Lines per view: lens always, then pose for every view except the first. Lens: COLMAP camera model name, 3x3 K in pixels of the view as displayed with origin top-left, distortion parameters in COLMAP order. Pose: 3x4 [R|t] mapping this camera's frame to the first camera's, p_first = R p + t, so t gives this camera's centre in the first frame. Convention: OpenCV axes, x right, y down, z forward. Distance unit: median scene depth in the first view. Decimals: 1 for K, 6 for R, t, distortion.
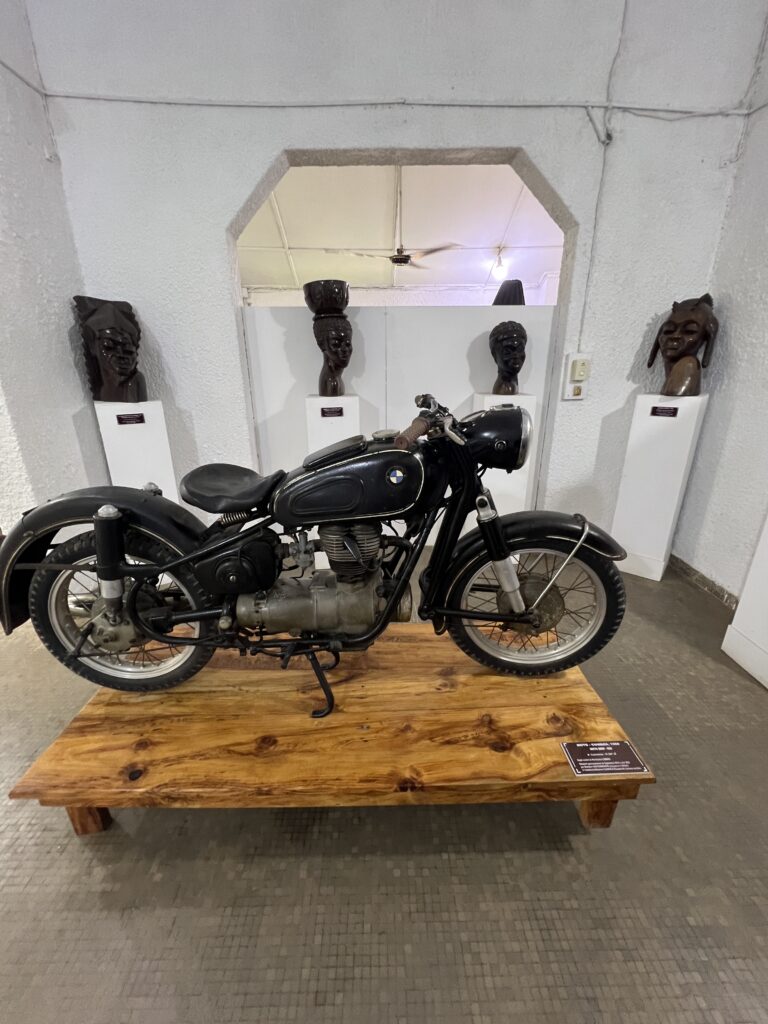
lens RADIAL K [[417.3, 0, 384.0], [0, 417.3, 512.0], [0, 0, 1]] dist [-0.000548, -0.000050]
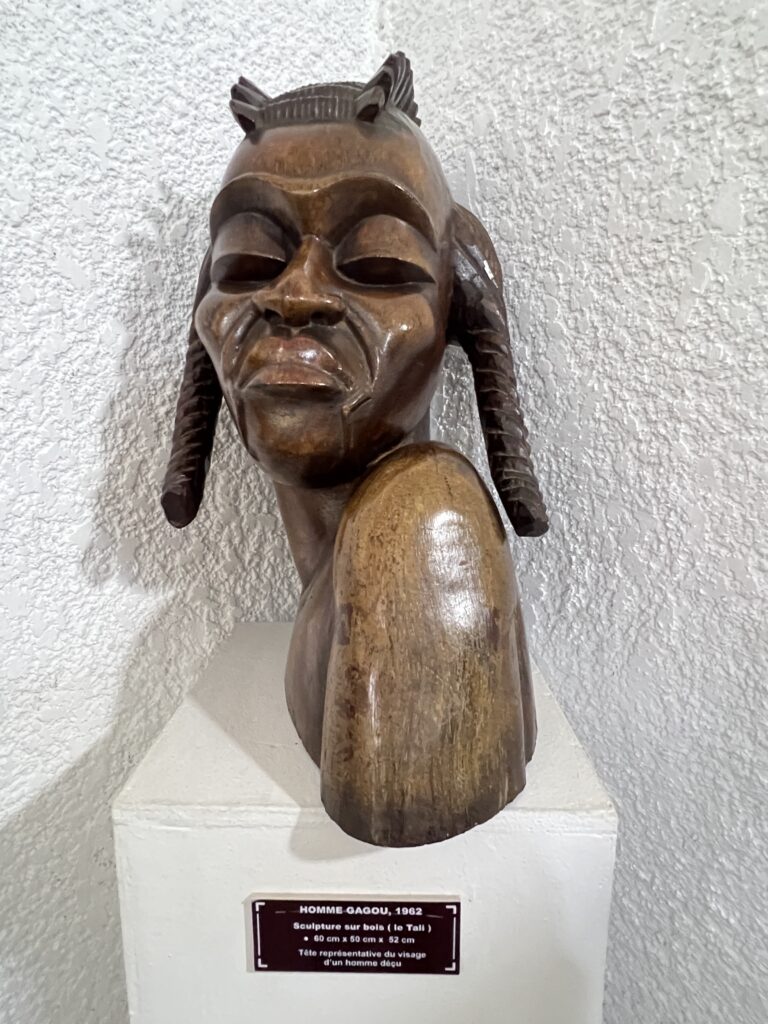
lens RADIAL K [[602.1, 0, 384.0], [0, 602.1, 512.0], [0, 0, 1]] dist [0.000987, 0.000127]
pose [[0.749131, -0.111308, 0.653004, 0.579108], [0.222999, 0.970620, -0.090379, -0.329367], [-0.623759, 0.213325, 0.751942, 0.842526]]
